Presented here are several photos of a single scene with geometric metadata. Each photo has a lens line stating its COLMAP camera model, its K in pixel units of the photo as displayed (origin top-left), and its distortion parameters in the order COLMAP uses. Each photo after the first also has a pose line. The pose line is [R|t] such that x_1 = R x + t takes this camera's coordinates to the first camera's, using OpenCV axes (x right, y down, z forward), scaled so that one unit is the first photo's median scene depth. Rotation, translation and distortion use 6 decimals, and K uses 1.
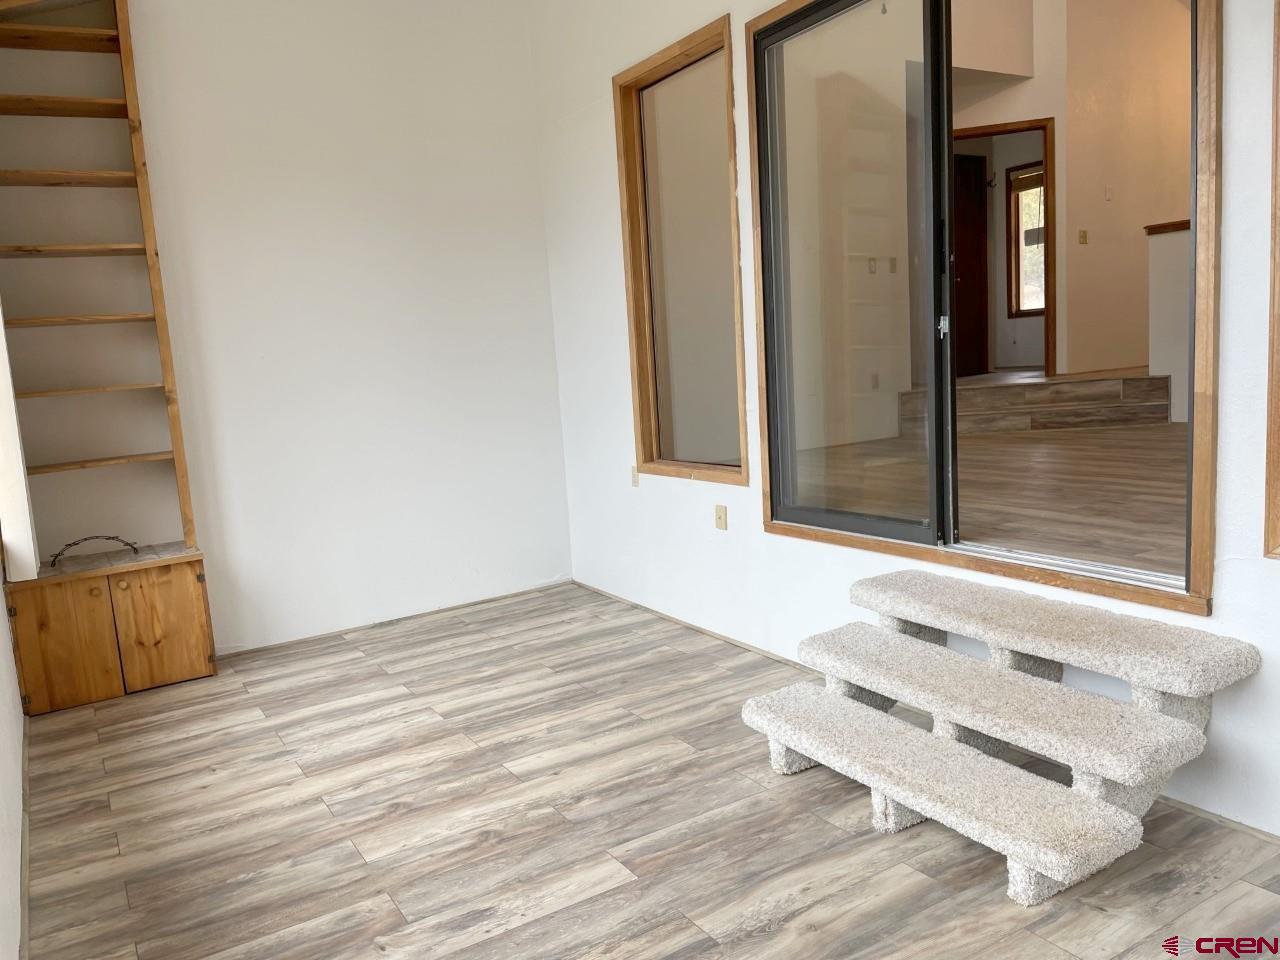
lens RADIAL K [[961.6, 0, 638.9], [0, 961.6, 489.5], [0, 0, 1]] dist [0.101688, -0.126247]
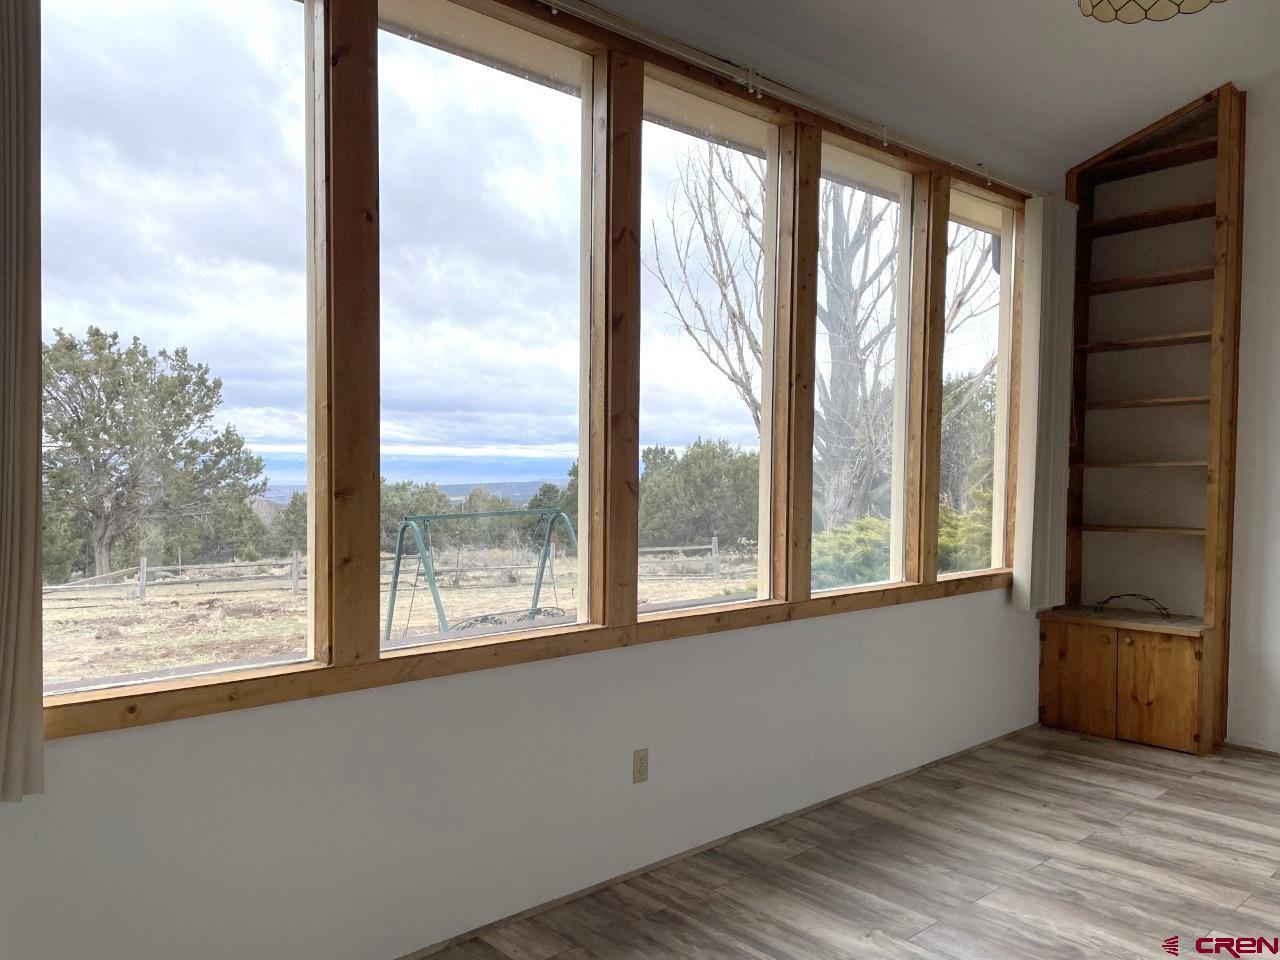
lens RADIAL K [[961.6, 0, 638.9], [0, 961.6, 489.5], [0, 0, 1]] dist [0.101688, -0.126247]
pose [[0.186563, 0.093666, -0.977968, 0.482479], [-0.155670, 0.985687, 0.064709, -0.062416], [0.970031, 0.140168, 0.198474, 0.247059]]
